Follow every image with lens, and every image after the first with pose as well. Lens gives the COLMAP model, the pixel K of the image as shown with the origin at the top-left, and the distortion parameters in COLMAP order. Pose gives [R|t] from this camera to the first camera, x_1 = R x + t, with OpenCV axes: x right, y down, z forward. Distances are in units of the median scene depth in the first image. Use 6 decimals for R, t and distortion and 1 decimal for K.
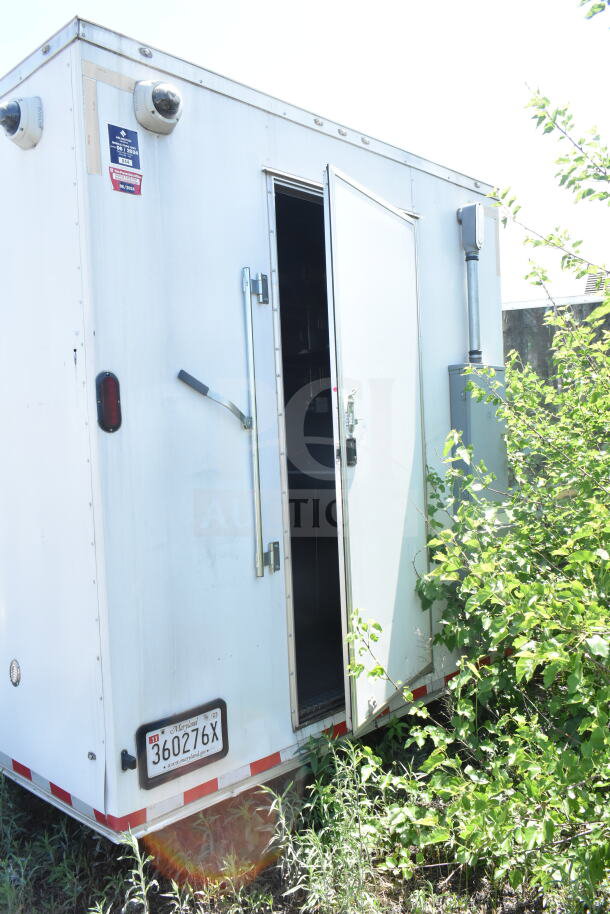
lens RADIAL K [[773.8, 0, 245.4], [0, 773.8, 462.6], [0, 0, 1]] dist [-0.026086, 0.009045]
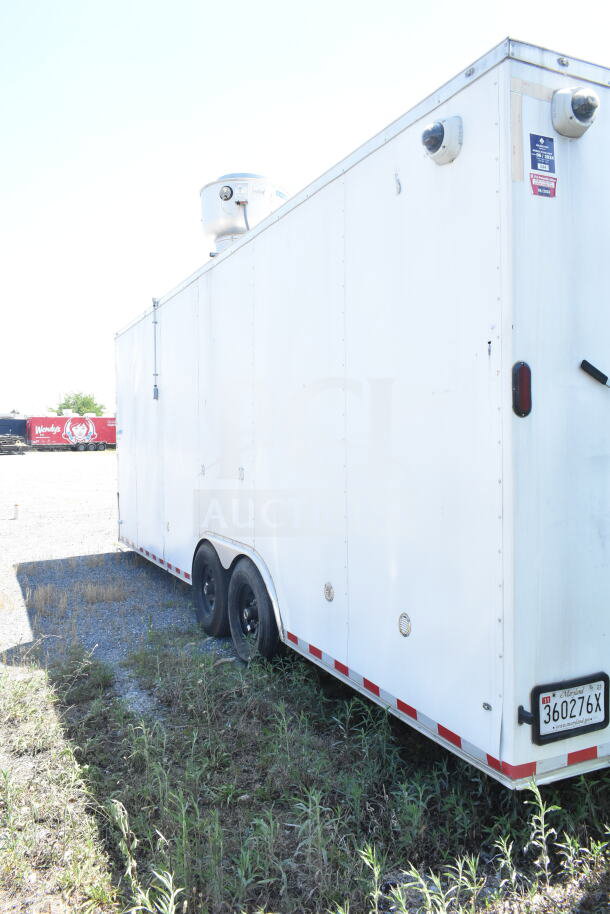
lens RADIAL K [[700.6, 0, 302.6], [0, 700.6, 458.7], [0, 0, 1]] dist [-0.010050, -0.003442]
pose [[0.937152, 0.041341, -0.346463, -0.114516], [-0.035542, 0.999102, 0.023078, 0.007900], [0.347105, -0.009314, 0.937780, -0.040633]]
